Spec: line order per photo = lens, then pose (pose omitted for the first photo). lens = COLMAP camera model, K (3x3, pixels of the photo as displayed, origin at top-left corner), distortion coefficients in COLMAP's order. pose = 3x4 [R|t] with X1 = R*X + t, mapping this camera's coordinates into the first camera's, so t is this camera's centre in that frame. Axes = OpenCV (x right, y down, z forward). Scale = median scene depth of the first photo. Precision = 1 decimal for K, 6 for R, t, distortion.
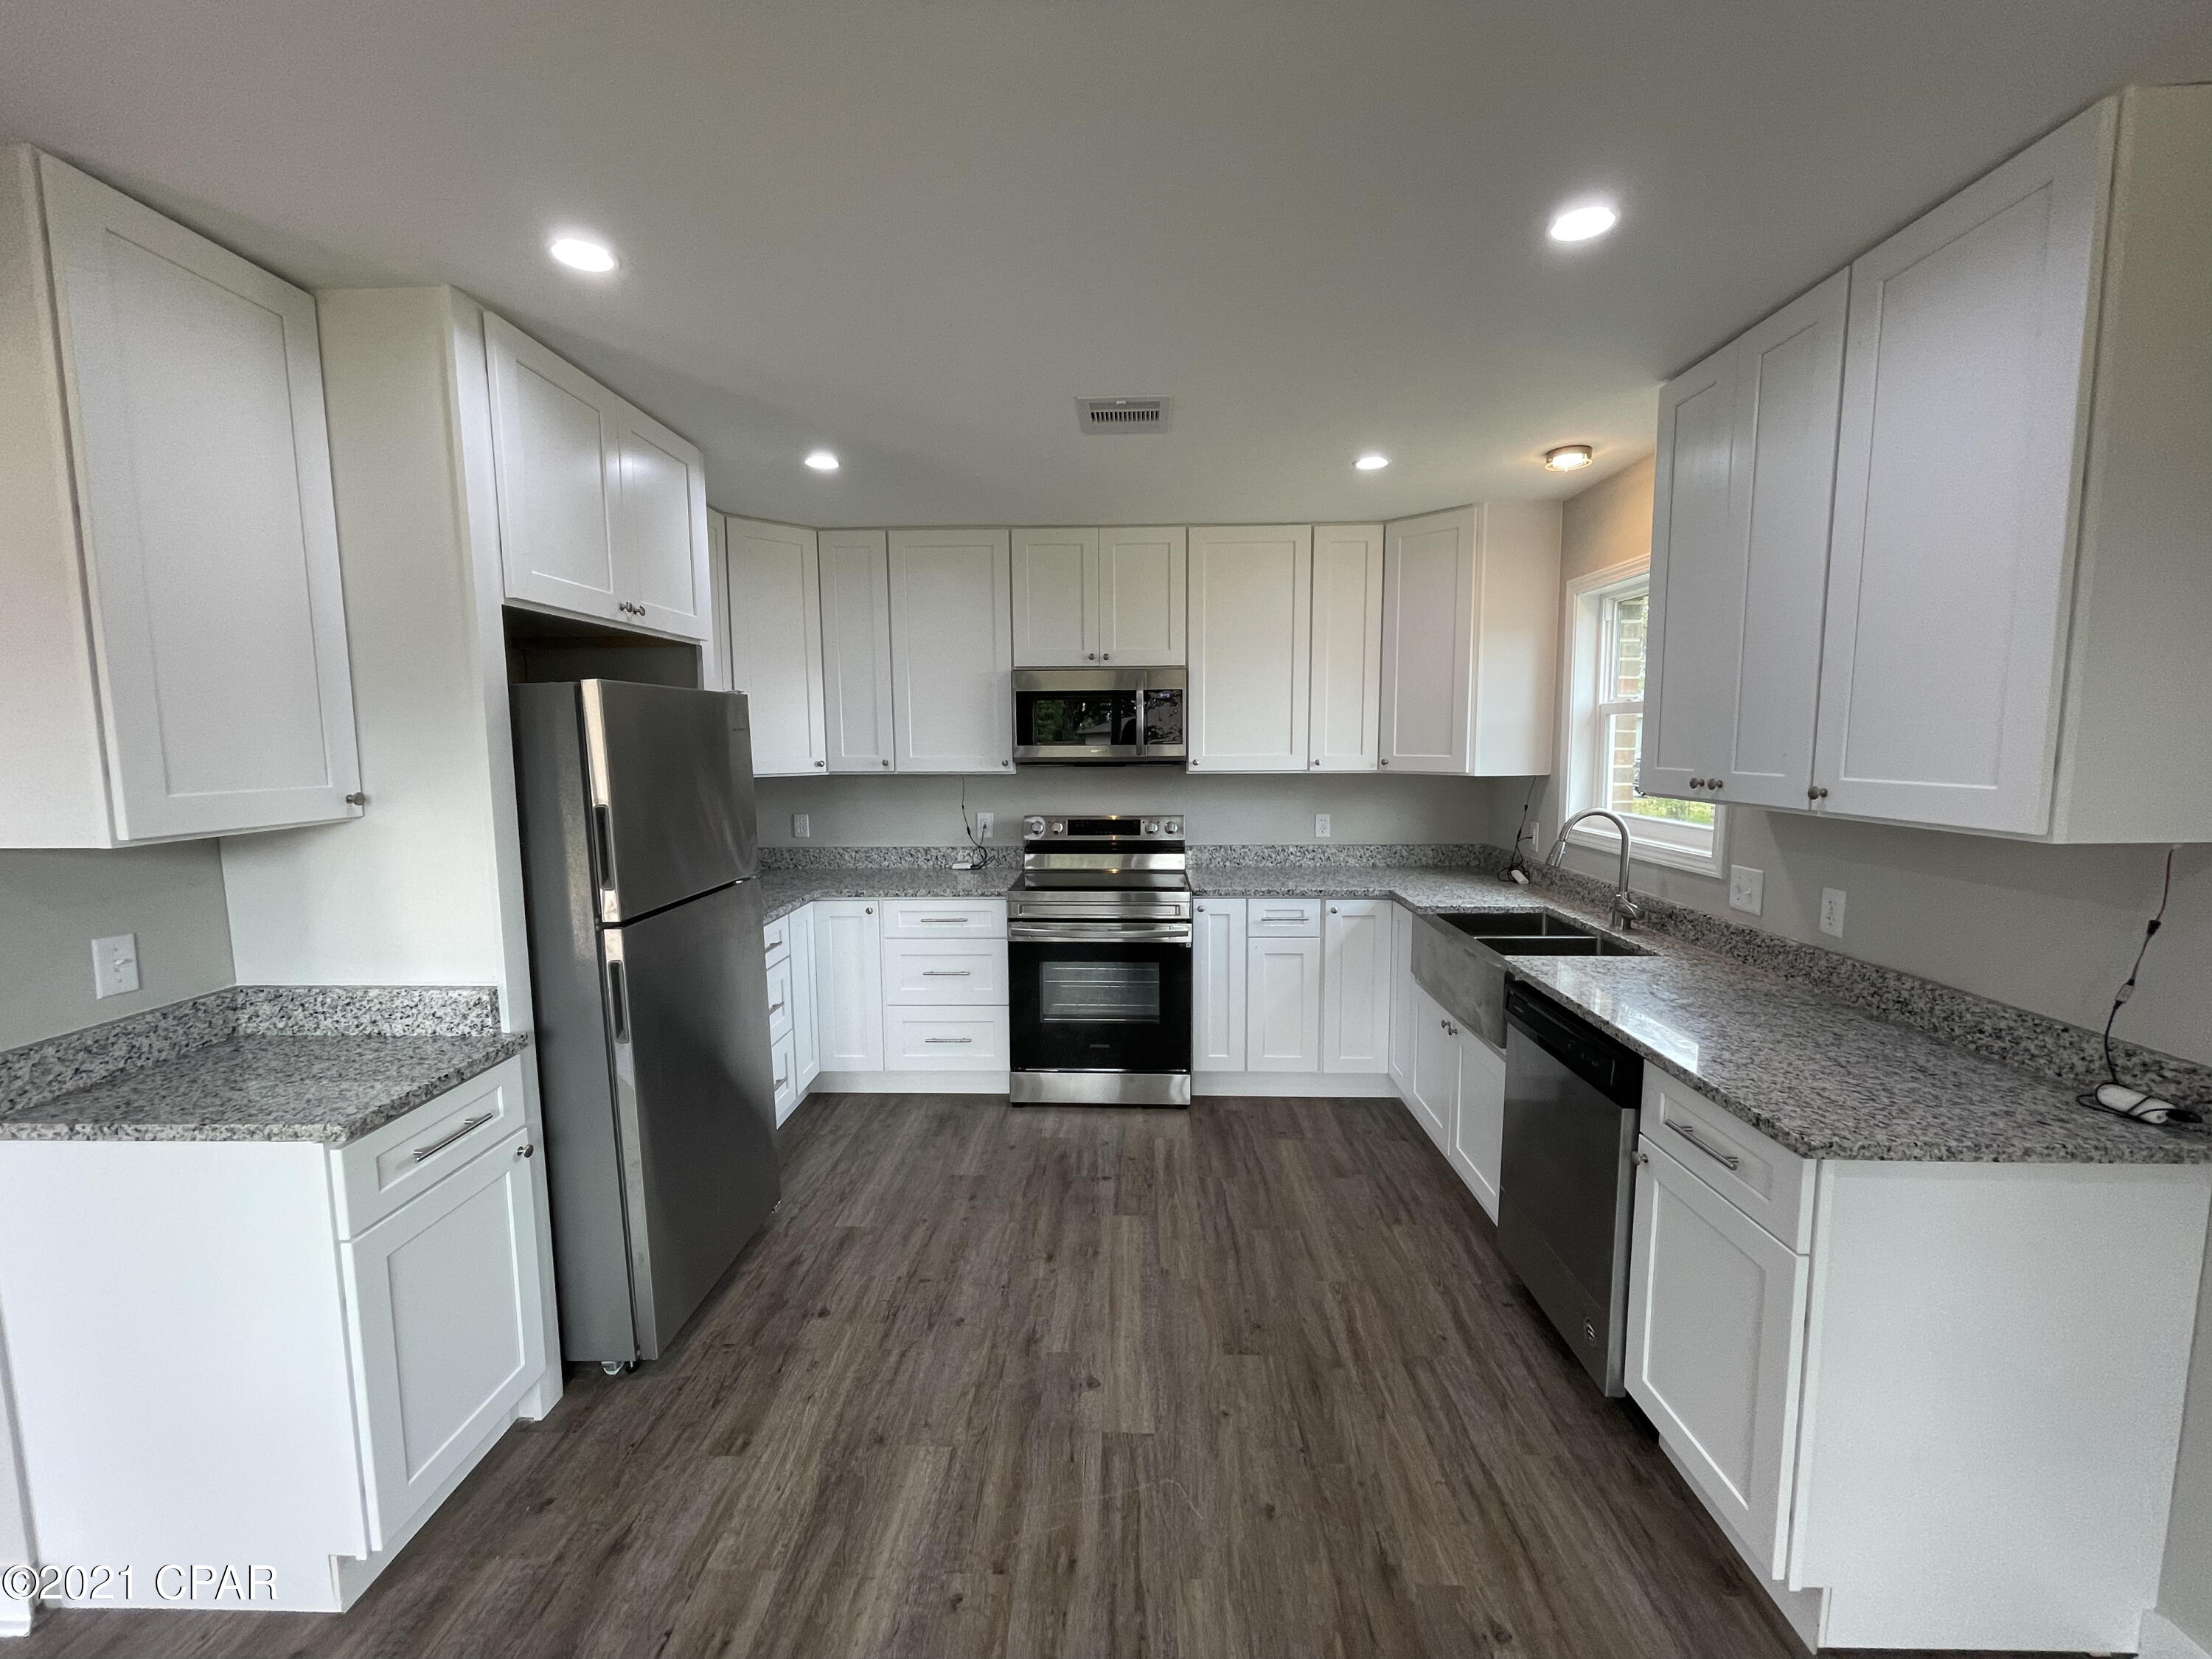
lens RADIAL K [[894.1, 0, 1101.4], [0, 894.1, 827.5], [0, 0, 1]] dist [-0.001021, -0.000008]
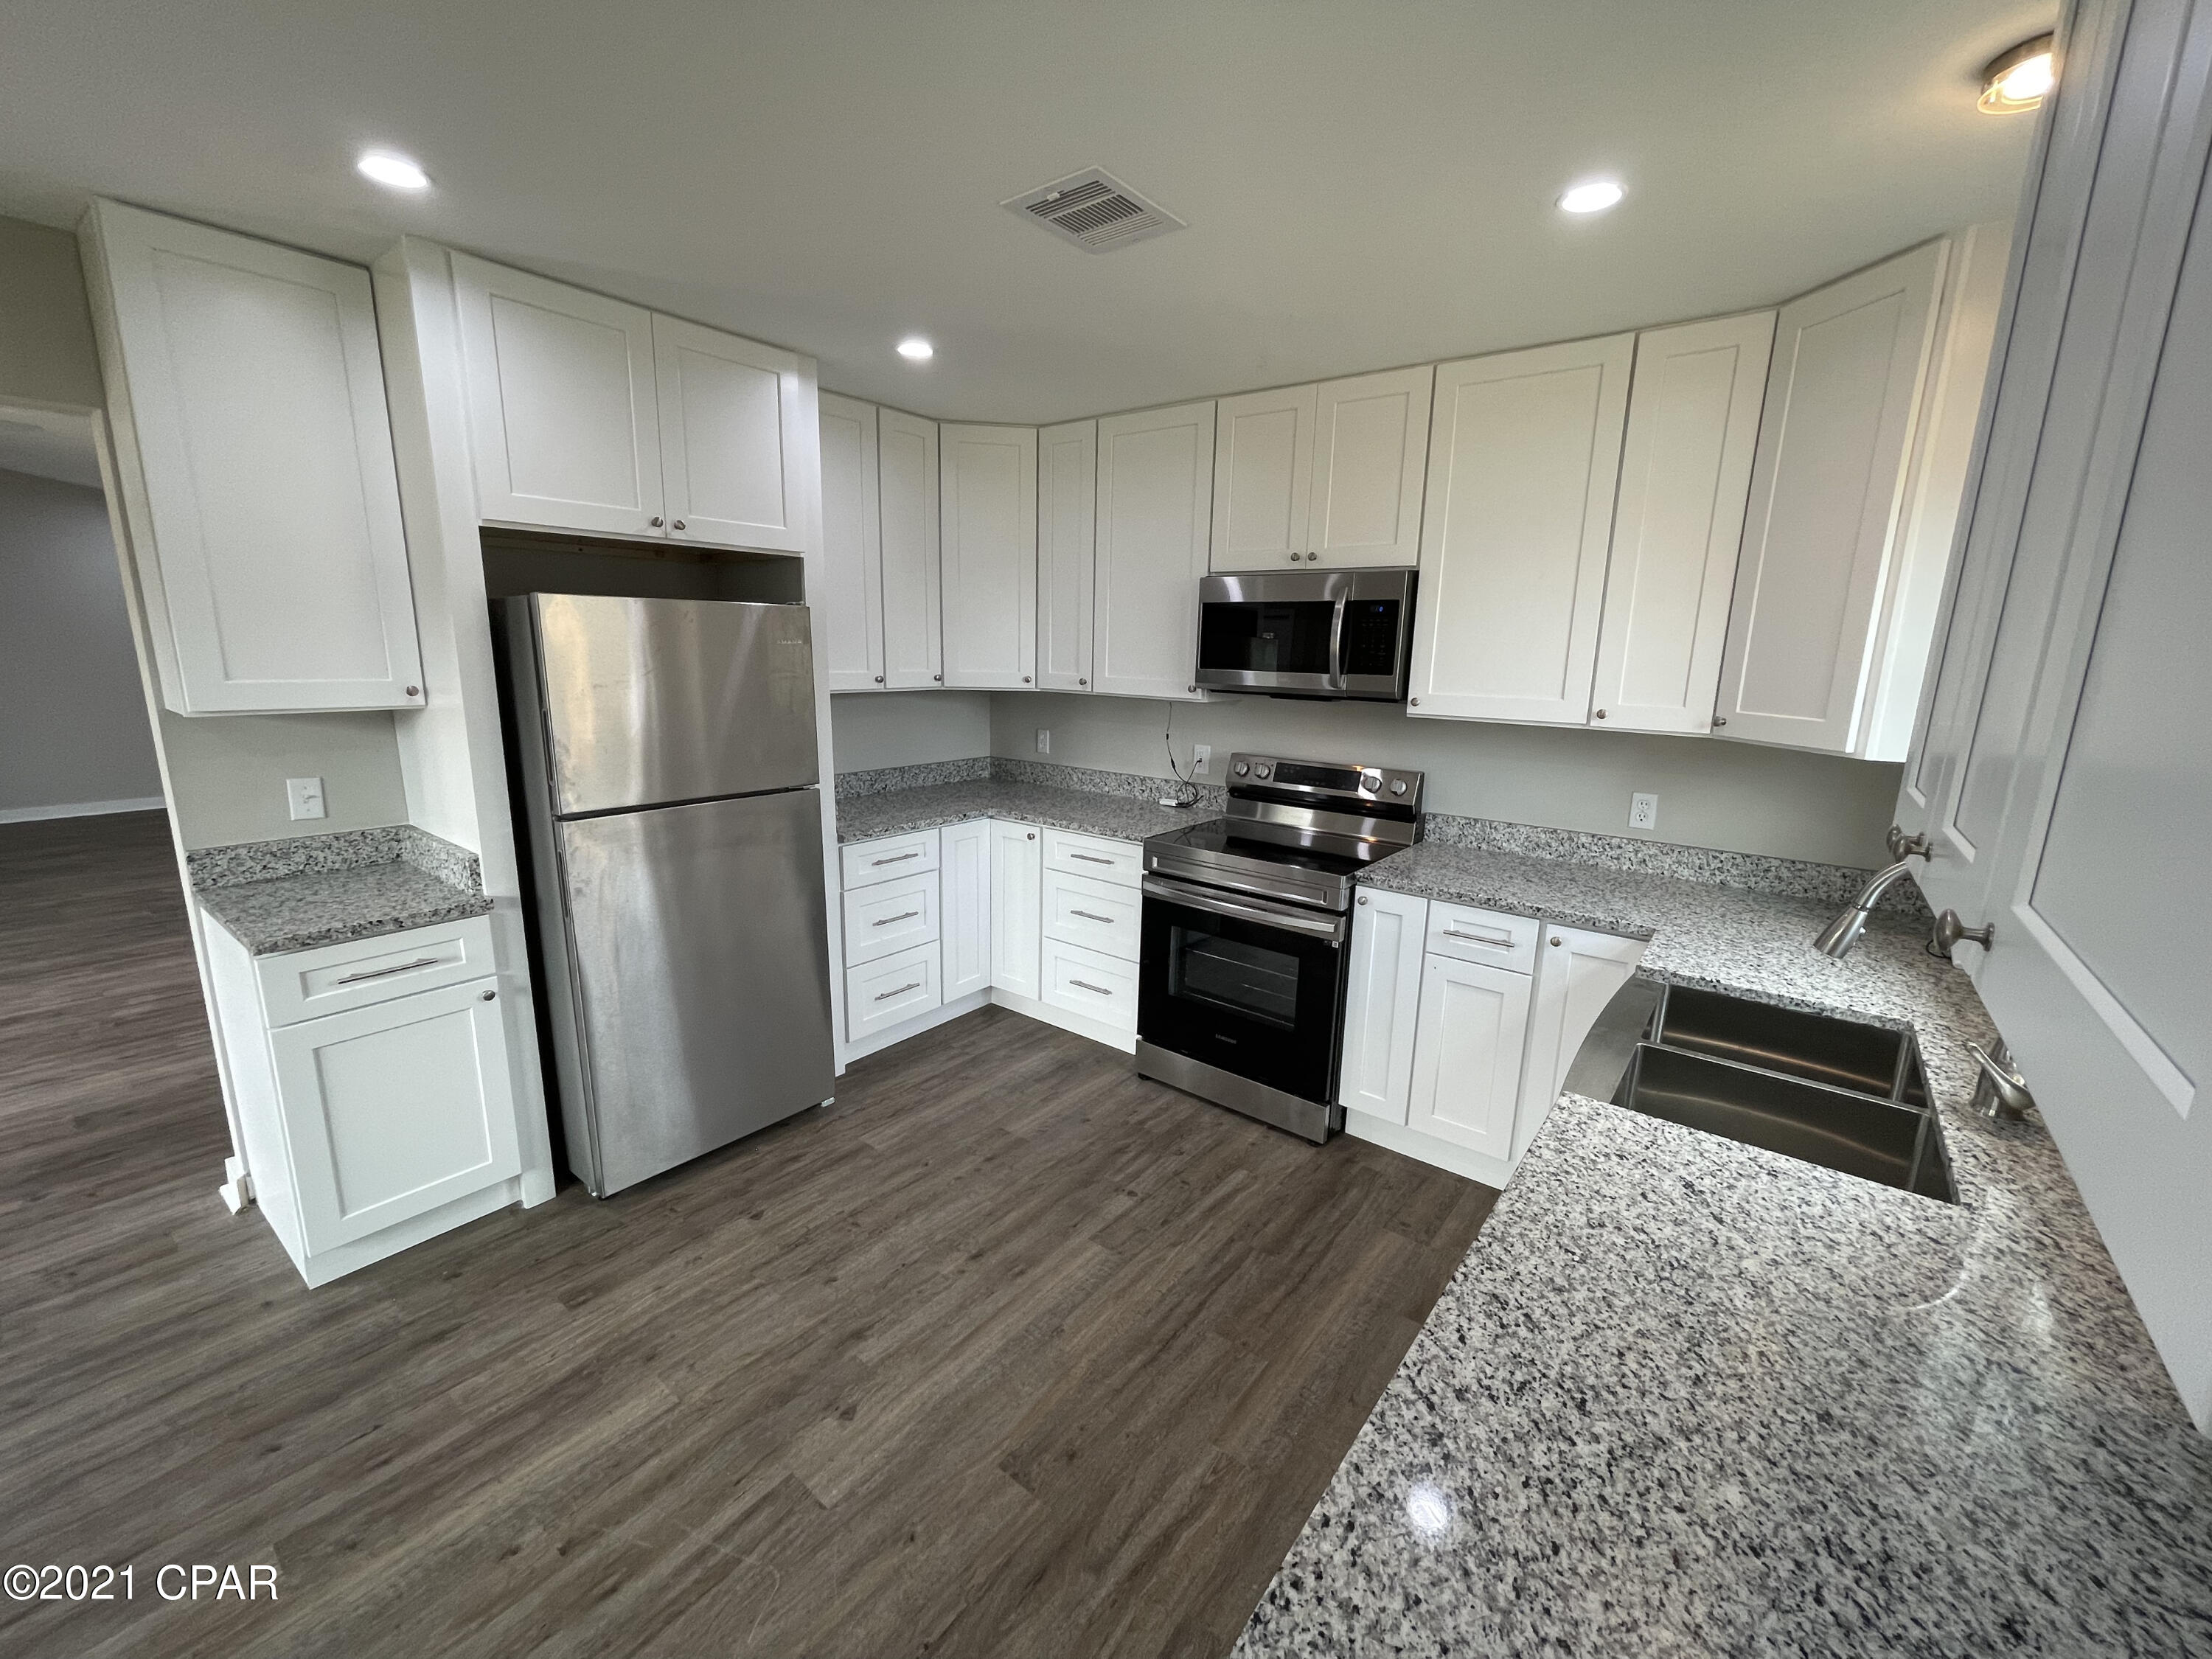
lens RADIAL K [[894.1, 0, 1102.2], [0, 894.1, 827.7], [0, 0, 1]] dist [-0.001021, -0.000008]
pose [[0.808928, 0.144429, -0.569891, 0.550985], [-0.088788, 0.988248, 0.124425, -0.066708], [0.581165, -0.050052, 0.812245, 0.425256]]
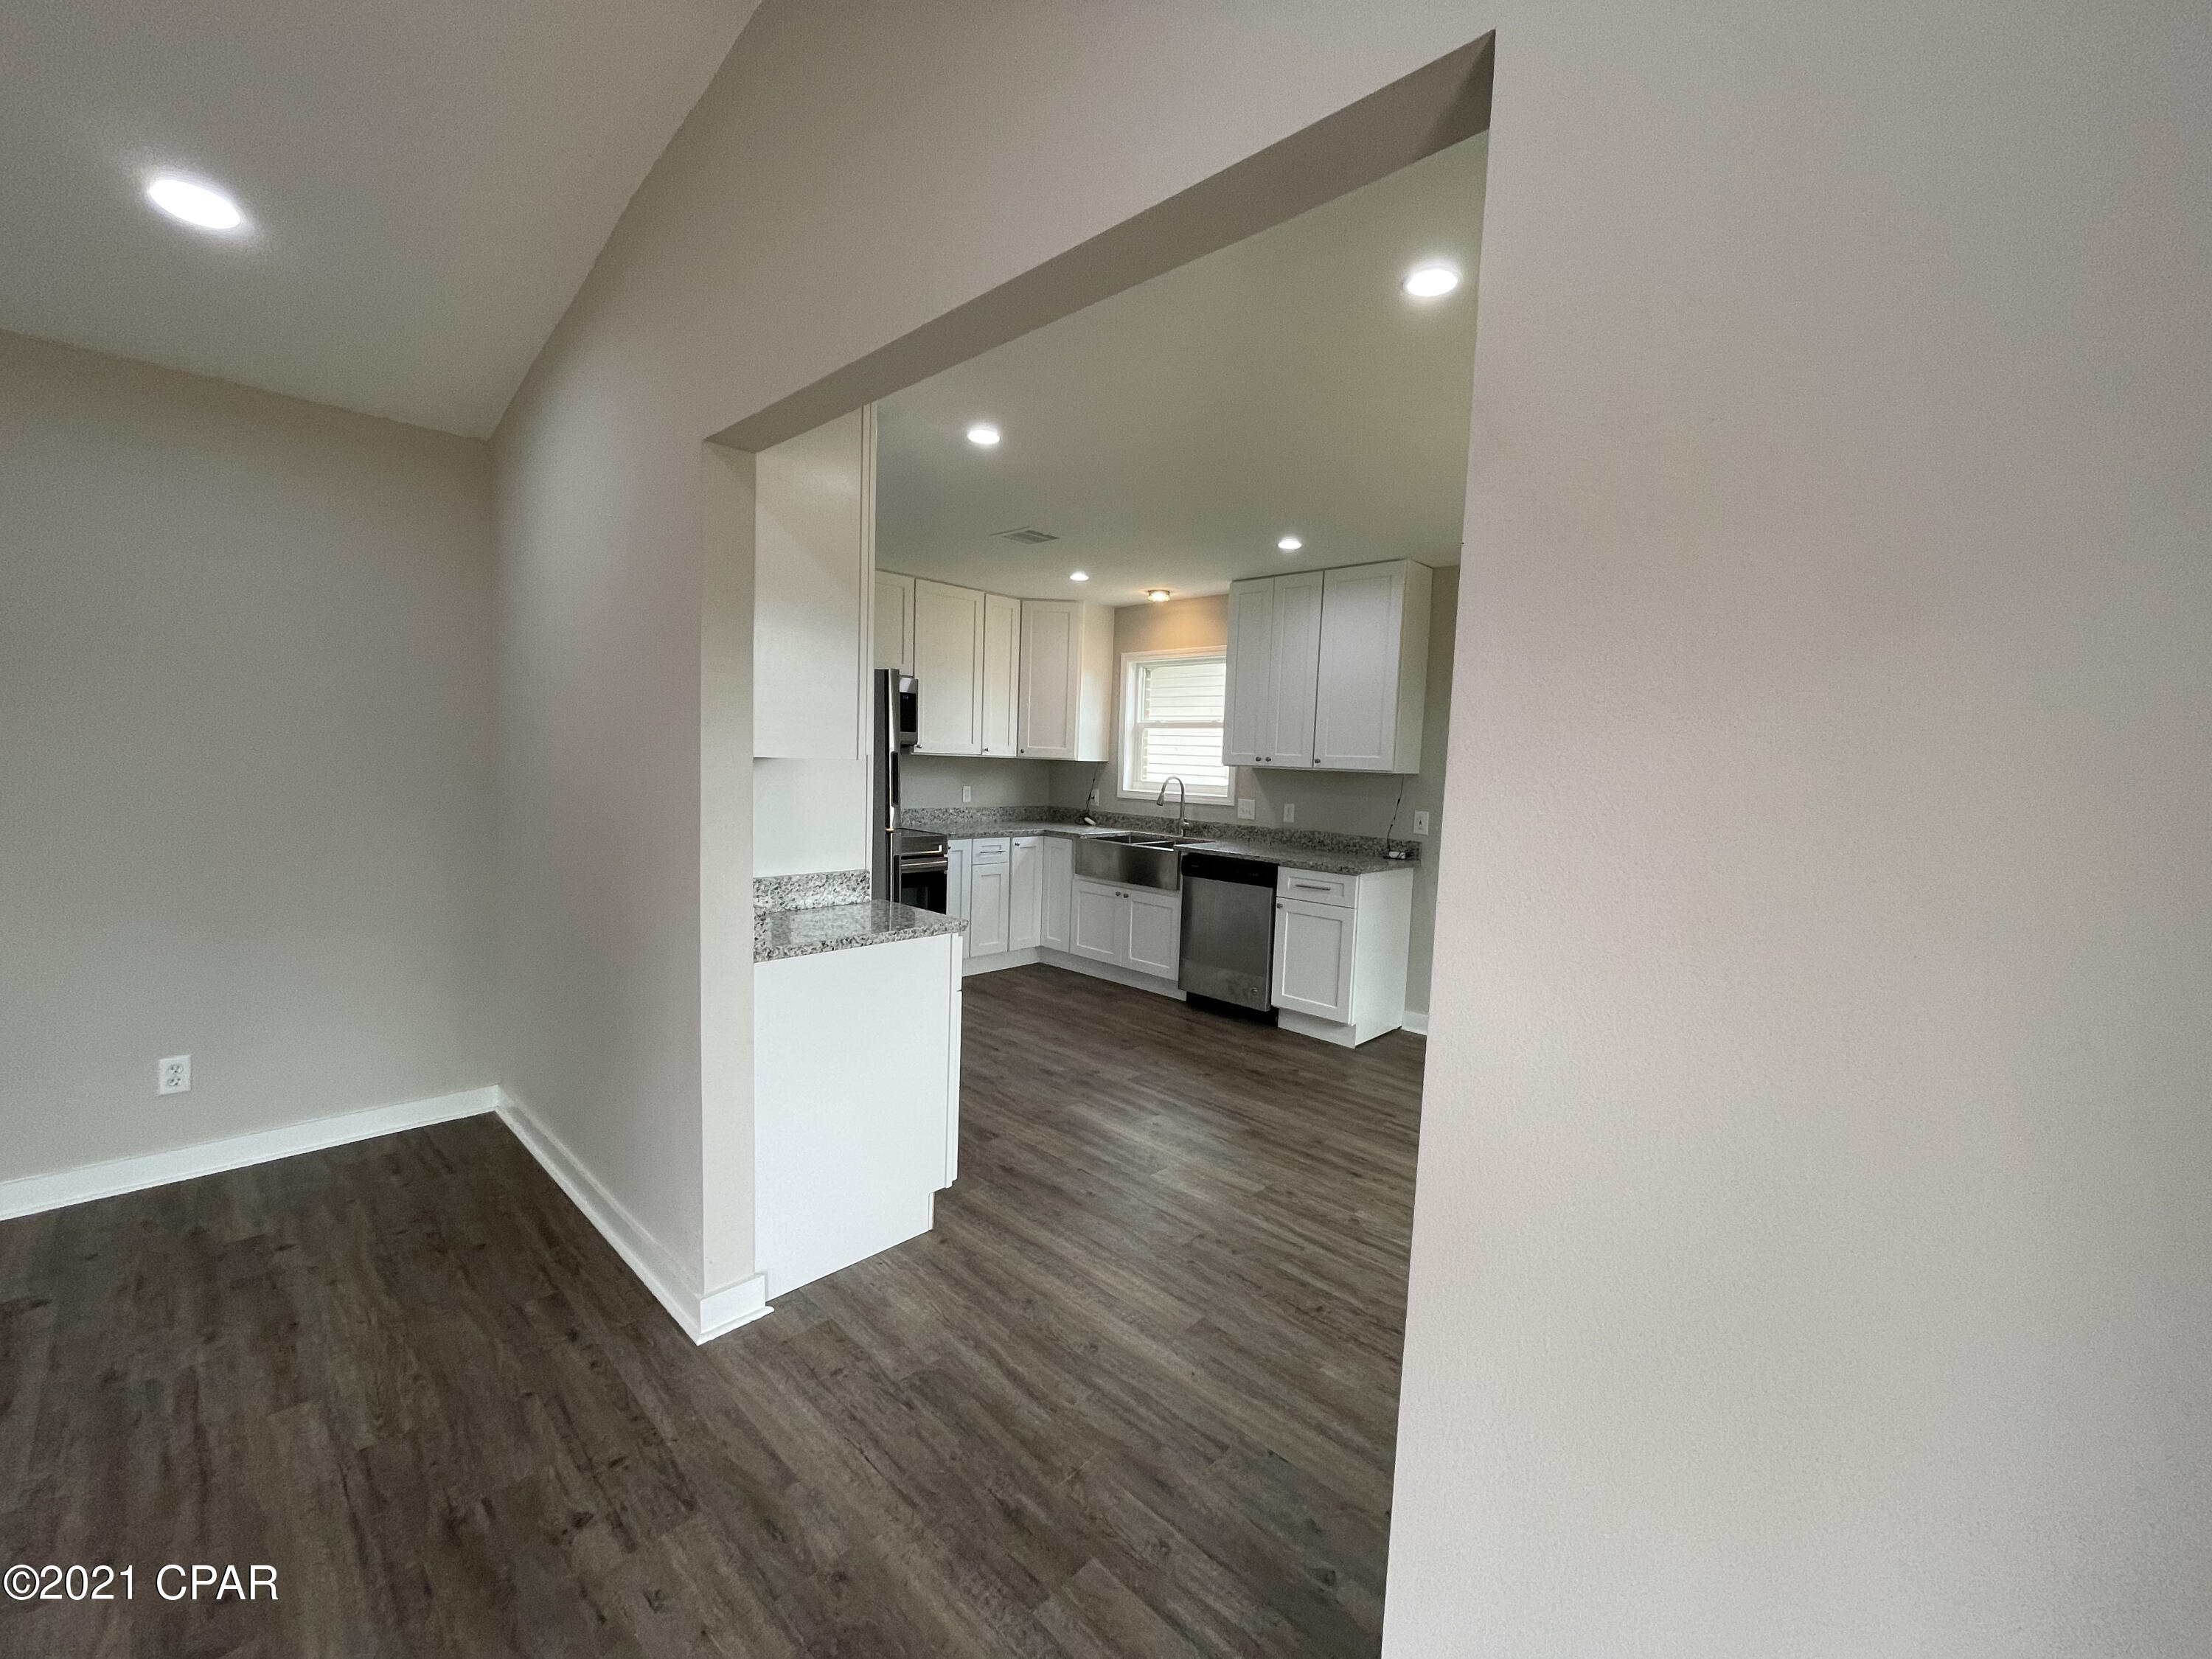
lens RADIAL K [[894.1, 0, 1101.9], [0, 894.1, 827.5], [0, 0, 1]] dist [-0.001021, -0.000008]
pose [[0.668351, -0.028790, 0.743289, -1.252836], [0.036574, 0.999314, 0.005820, 0.093525], [-0.742946, 0.023295, 0.668946, -0.245126]]
